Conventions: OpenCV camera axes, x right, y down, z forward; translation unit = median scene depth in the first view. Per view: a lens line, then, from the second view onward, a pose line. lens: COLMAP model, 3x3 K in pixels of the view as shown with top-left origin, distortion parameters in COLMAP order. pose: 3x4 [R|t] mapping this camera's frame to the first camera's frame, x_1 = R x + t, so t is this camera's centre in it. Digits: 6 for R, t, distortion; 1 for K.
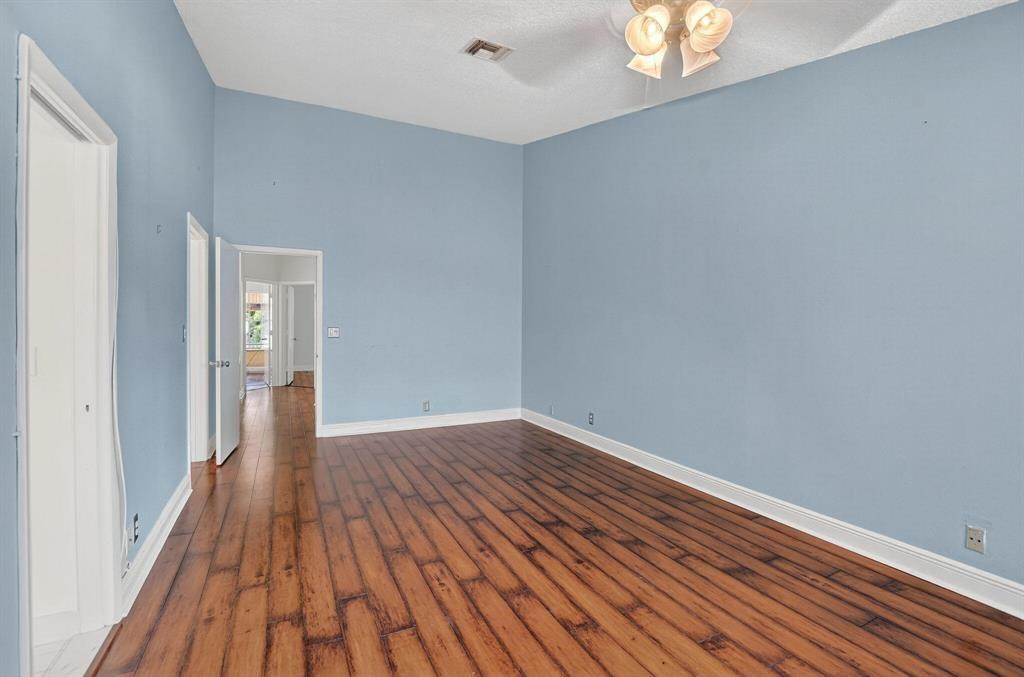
lens RADIAL K [[448.1, 0, 512.0], [0, 448.1, 338.5], [0, 0, 1]] dist [-0.021430, -0.000032]
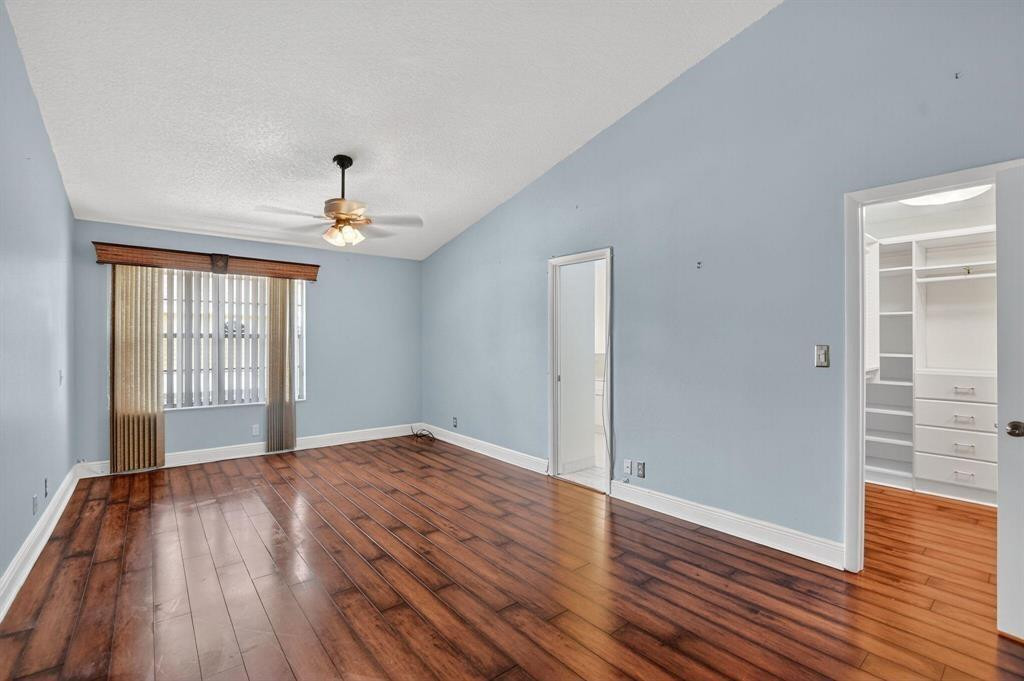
lens RADIAL K [[457.7, 0, 508.9], [0, 457.7, 336.5], [0, 0, 1]] dist [-0.021963, -0.000507]
pose [[-0.979792, -0.010884, -0.199721, -0.029612], [-0.014426, 0.999763, 0.016286, -0.052632], [0.199496, 0.018838, -0.979718, 1.742975]]
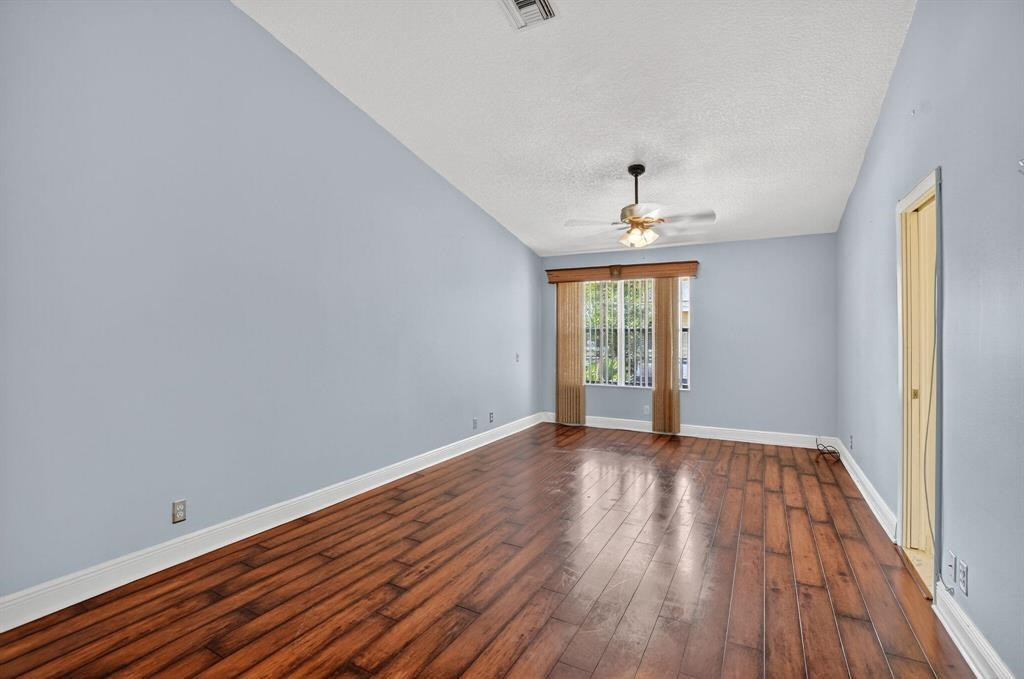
lens RADIAL K [[461.2, 0, 514.9], [0, 461.2, 336.2], [0, 0, 1]] dist [-0.002459, 0.000020]
pose [[-0.564934, -0.012553, 0.825040, -0.751419], [0.015906, 0.999533, 0.026099, -0.047378], [-0.824983, 0.027867, -0.564471, 1.511523]]
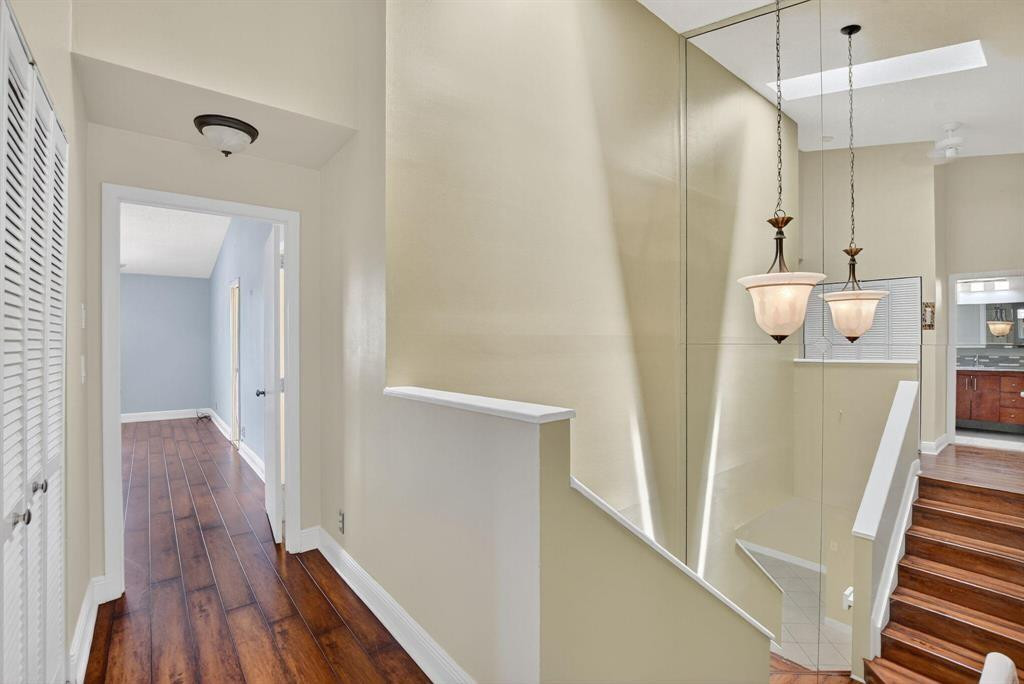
lens RADIAL K [[457.7, 0, 508.9], [0, 457.7, 338.0], [0, 0, 1]] dist [-0.021963, -0.000507]
pose [[-0.980492, -0.009879, -0.196311, -1.209153], [-0.013363, 0.999776, 0.016431, -0.077887], [0.196105, 0.018734, -0.980404, 2.494231]]
